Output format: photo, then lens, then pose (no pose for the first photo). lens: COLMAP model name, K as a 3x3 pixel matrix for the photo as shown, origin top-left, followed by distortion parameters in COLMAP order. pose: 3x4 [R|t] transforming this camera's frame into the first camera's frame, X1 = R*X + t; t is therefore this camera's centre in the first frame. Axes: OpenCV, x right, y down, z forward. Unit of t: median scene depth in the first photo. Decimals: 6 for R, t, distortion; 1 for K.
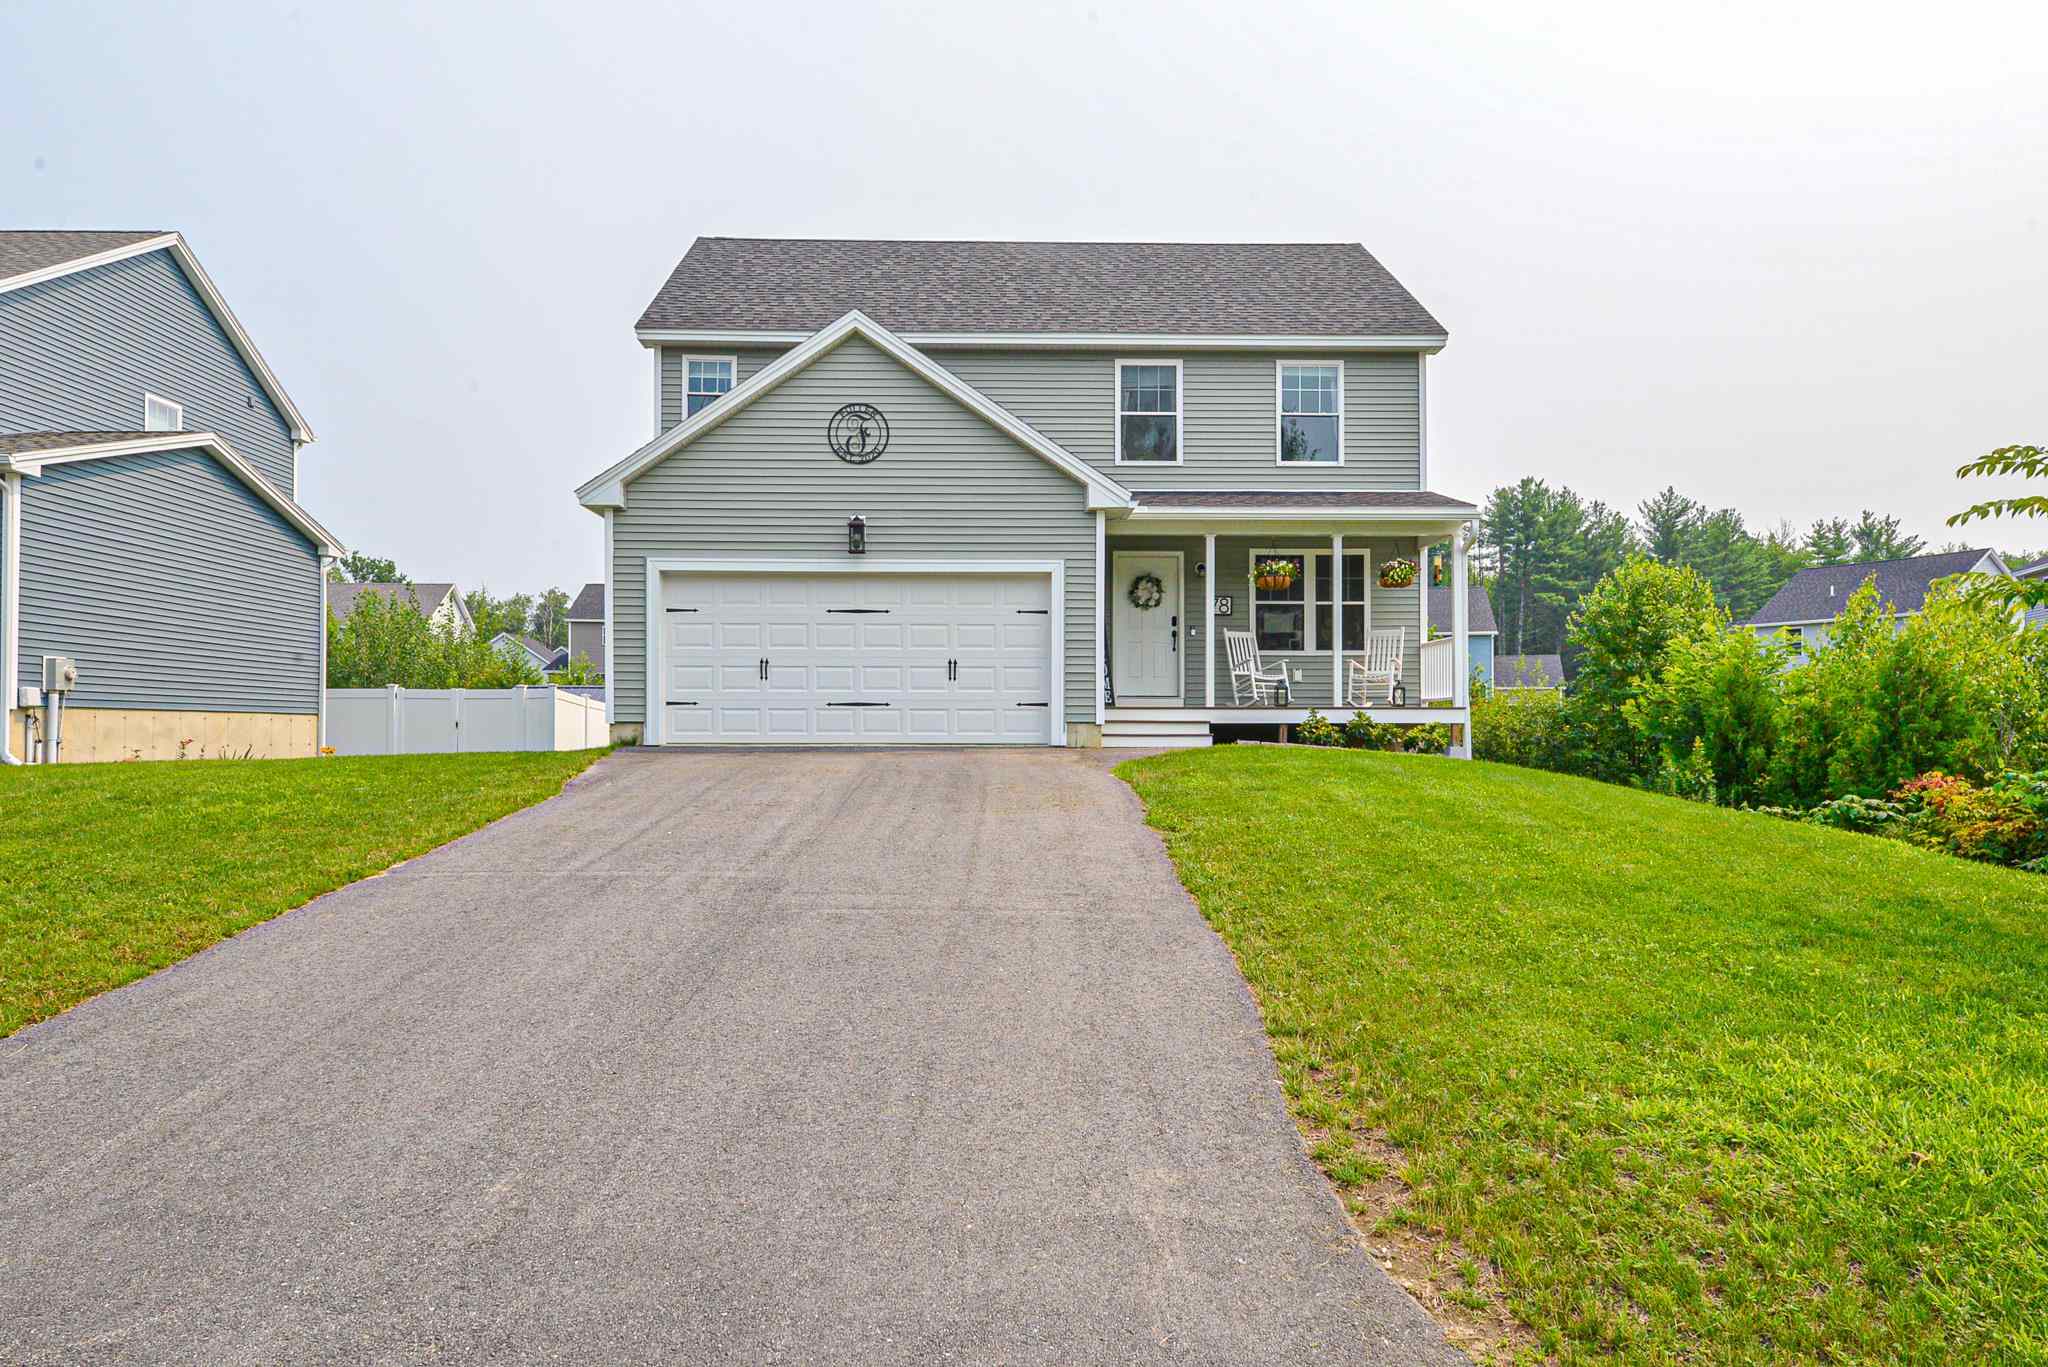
lens RADIAL K [[1420.3, 0, 1023.5], [0, 1420.3, 688.3], [0, 0, 1]] dist [-0.000176, -0.000002]
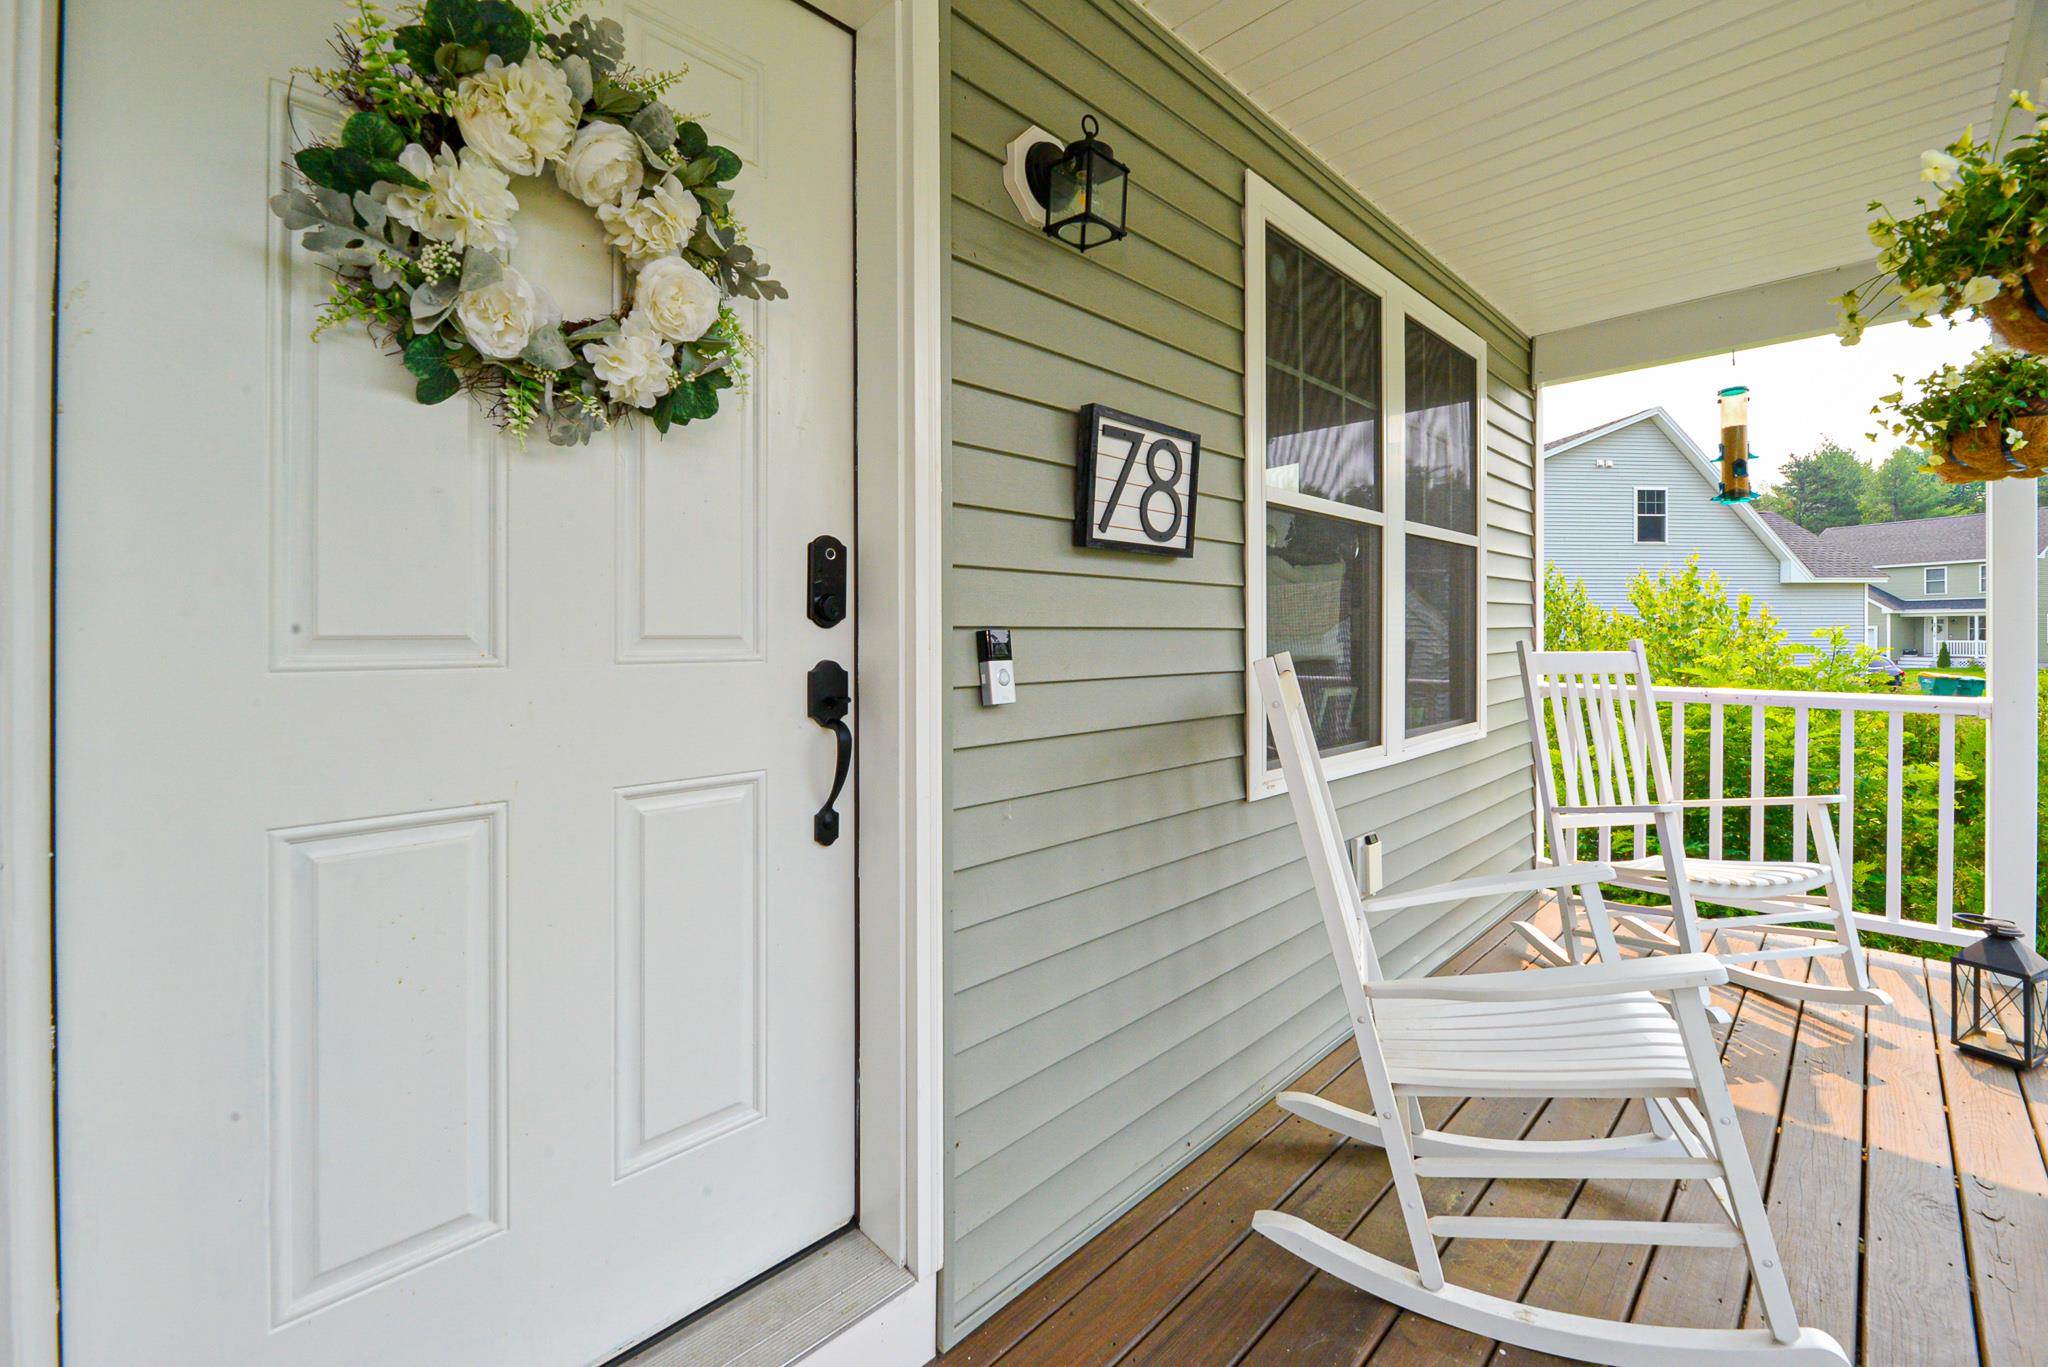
lens RADIAL K [[858.2, 0, 1024.2], [0, 858.2, 665.4], [0, 0, 1]] dist [0.000602, 0.000129]
pose [[0.723140, -0.020103, 0.690409, 0.069948], [-0.005328, 0.999384, 0.034681, -0.043093], [-0.690681, -0.028757, 0.722588, 0.941473]]
